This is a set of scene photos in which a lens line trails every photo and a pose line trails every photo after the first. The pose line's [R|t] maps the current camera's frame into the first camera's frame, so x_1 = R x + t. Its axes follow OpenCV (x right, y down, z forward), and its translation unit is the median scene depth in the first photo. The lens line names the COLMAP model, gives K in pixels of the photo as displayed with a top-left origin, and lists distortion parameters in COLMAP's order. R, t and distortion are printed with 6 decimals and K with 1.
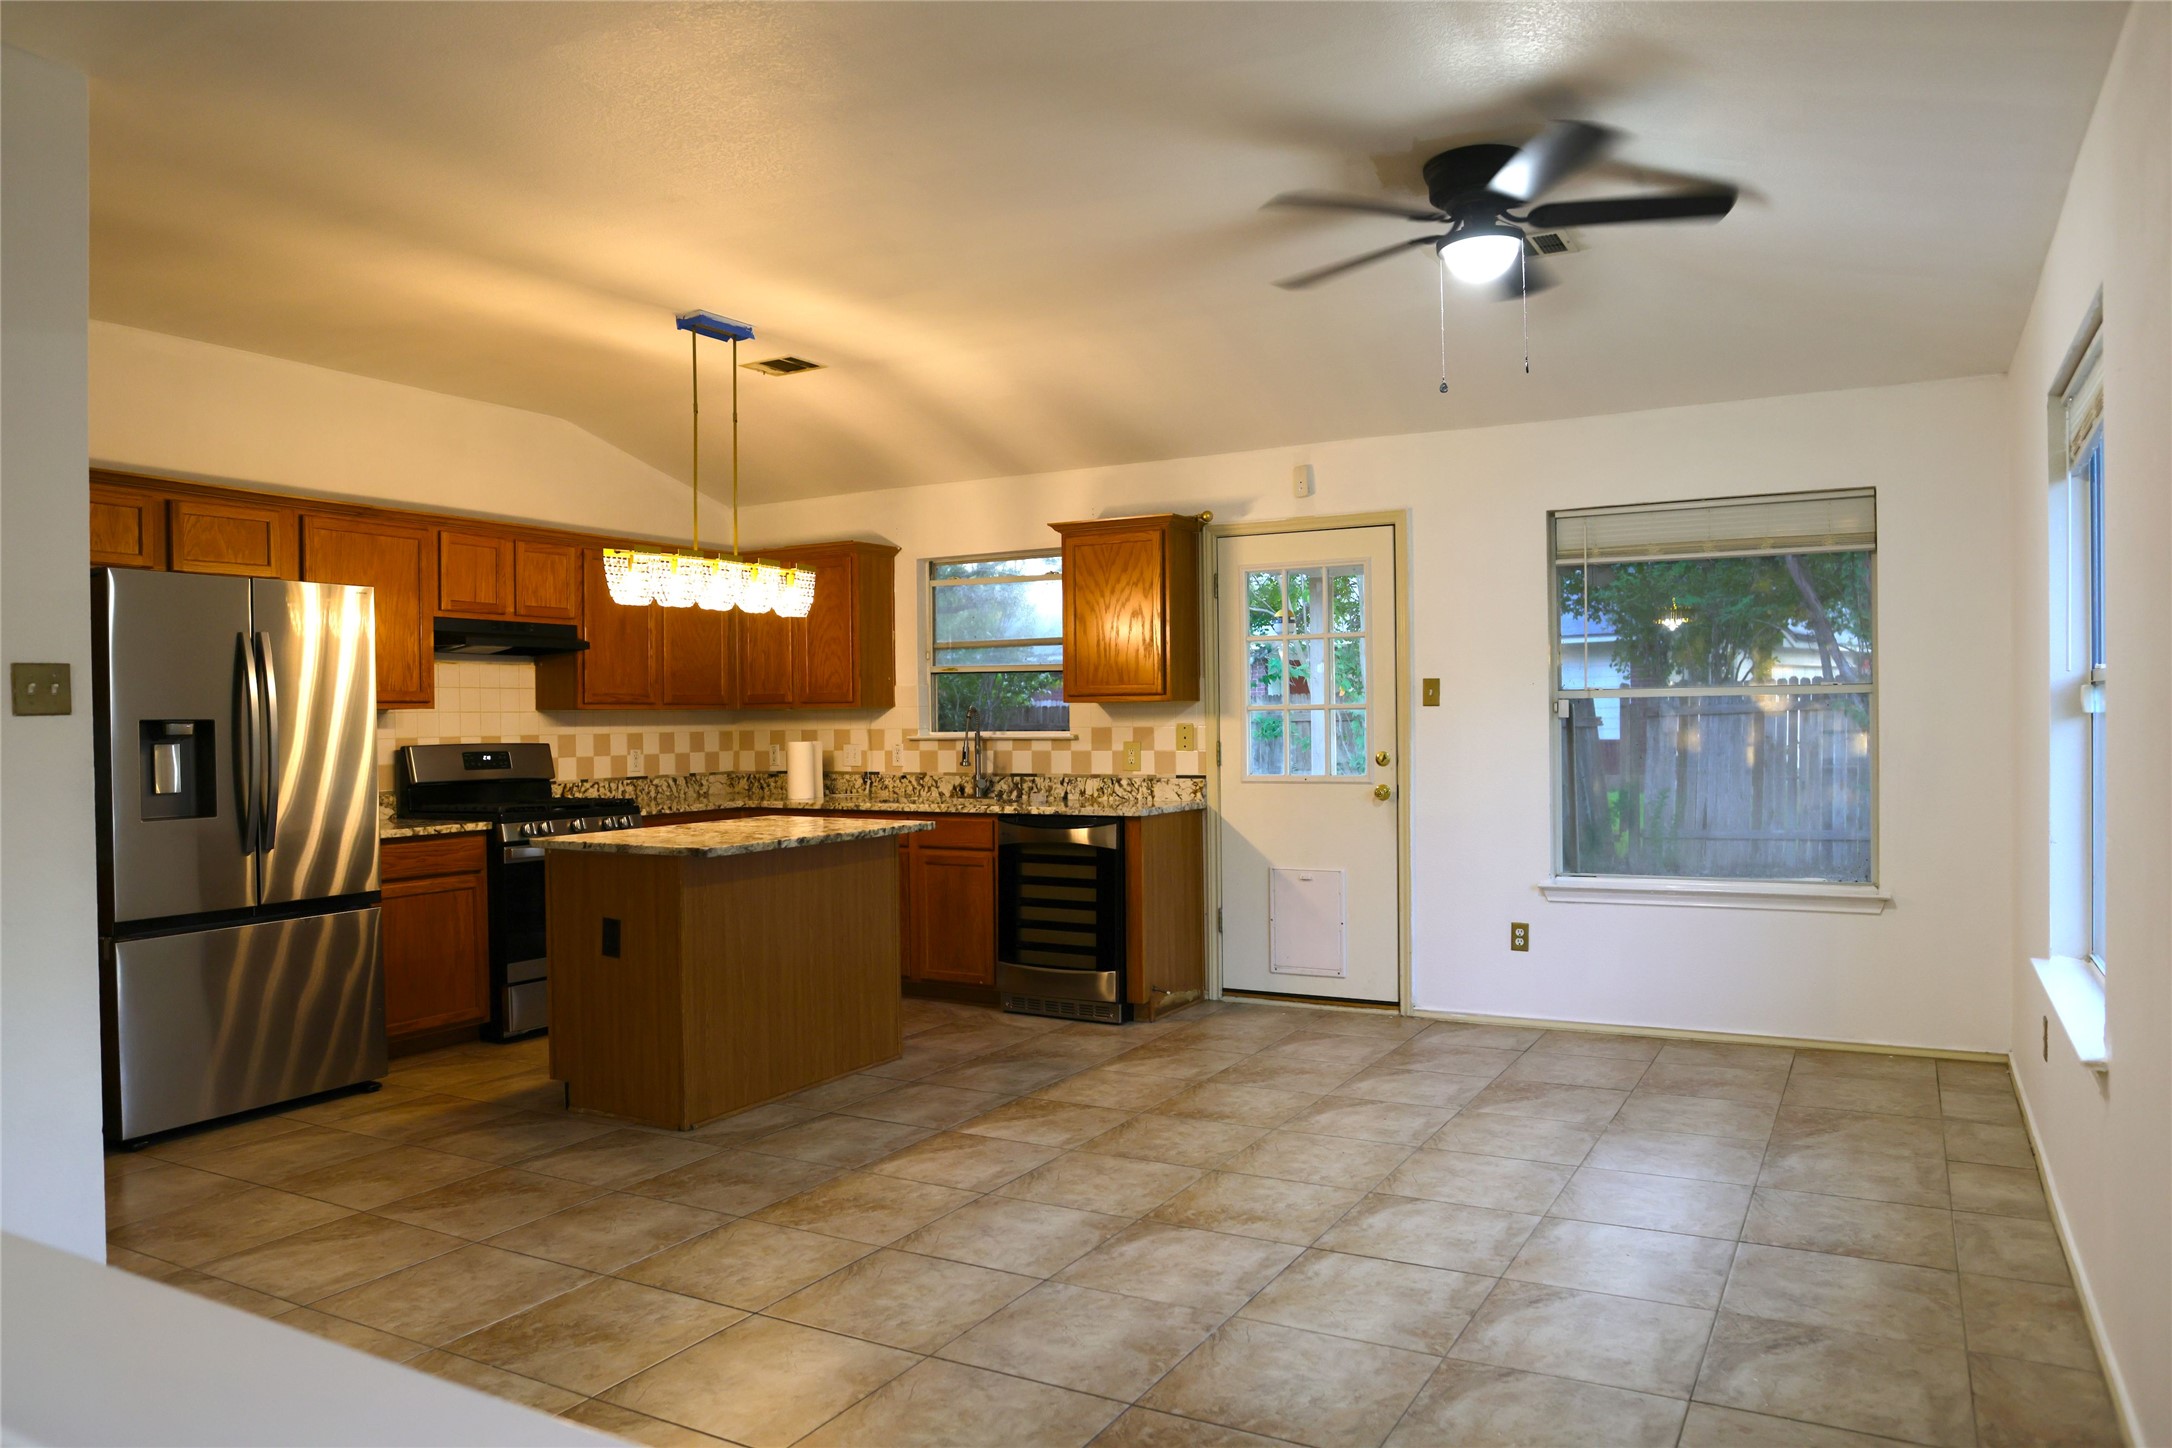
lens RADIAL K [[1463.8, 0, 1090.4], [0, 1463.8, 728.4], [0, 0, 1]] dist [-0.027493, 0.000383]
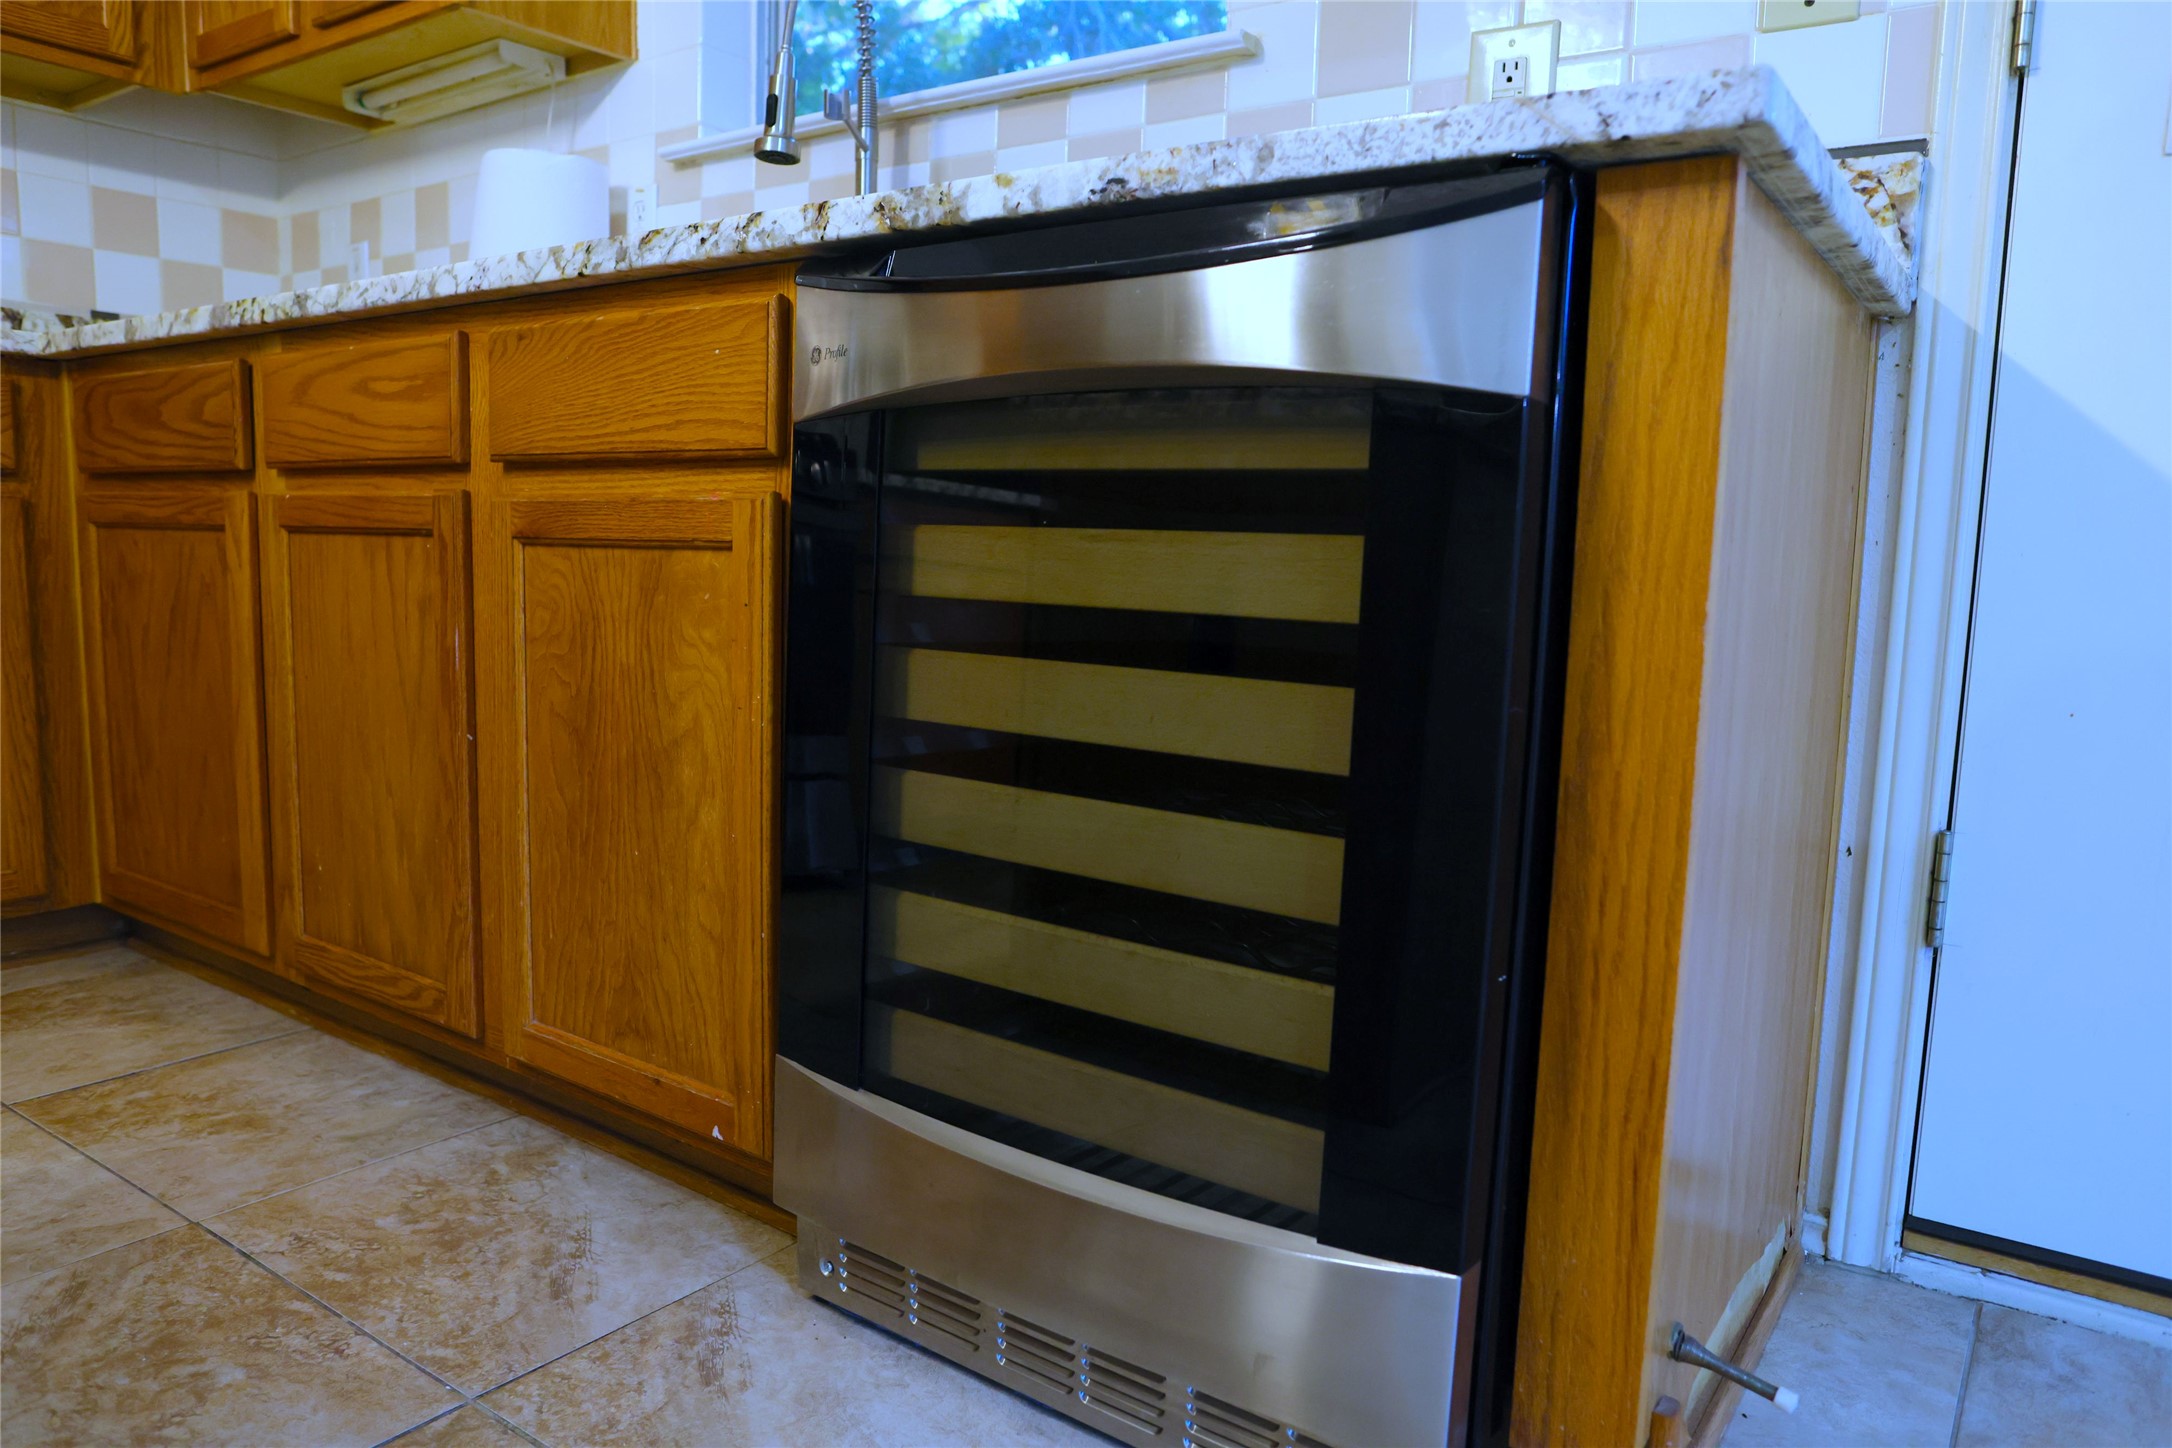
lens RADIAL K [[1463.8, 0, 1087.6], [0, 1463.8, 723.8], [0, 0, 1]] dist [-0.027493, 0.000383]
pose [[0.992992, 0.052246, -0.106004, -0.005310], [-0.039605, 0.992220, 0.118028, 0.087906], [0.111346, -0.113002, 0.987336, 0.772994]]
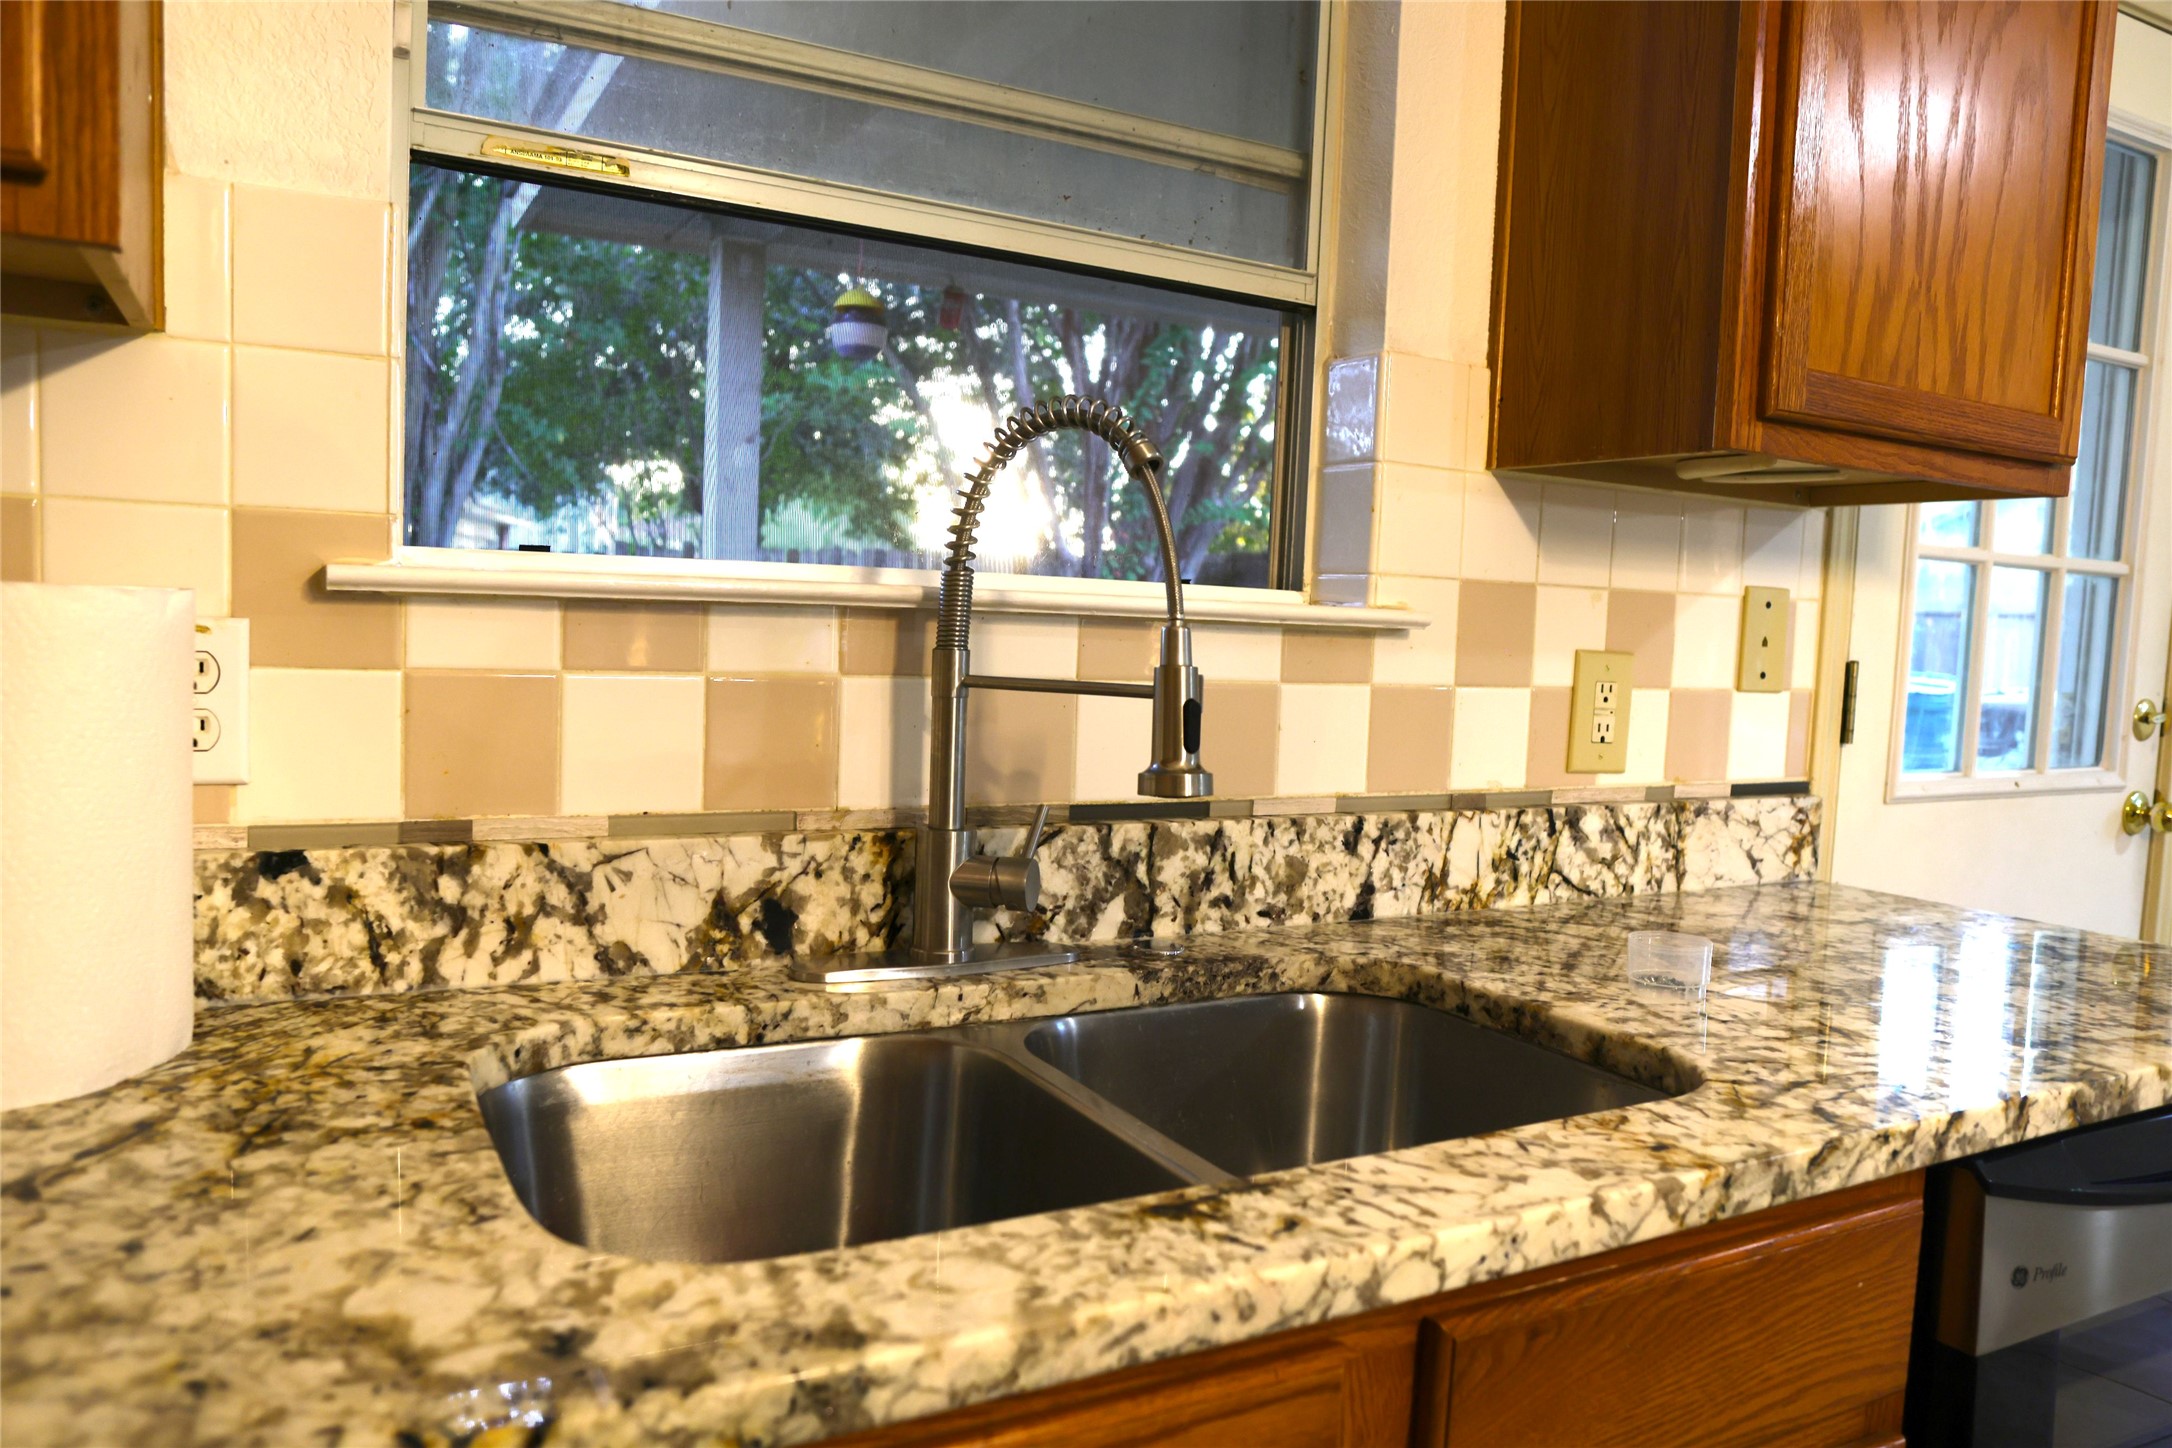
lens RADIAL K [[1463.8, 0, 1085.7], [0, 1463.8, 728.9], [0, 0, 1]] dist [-0.027493, 0.000383]
pose [[0.539178, -0.029795, 0.841665, -0.216860], [-0.038309, 0.997472, 0.059851, 0.010735], [-0.841320, -0.064514, 0.536673, 0.940637]]
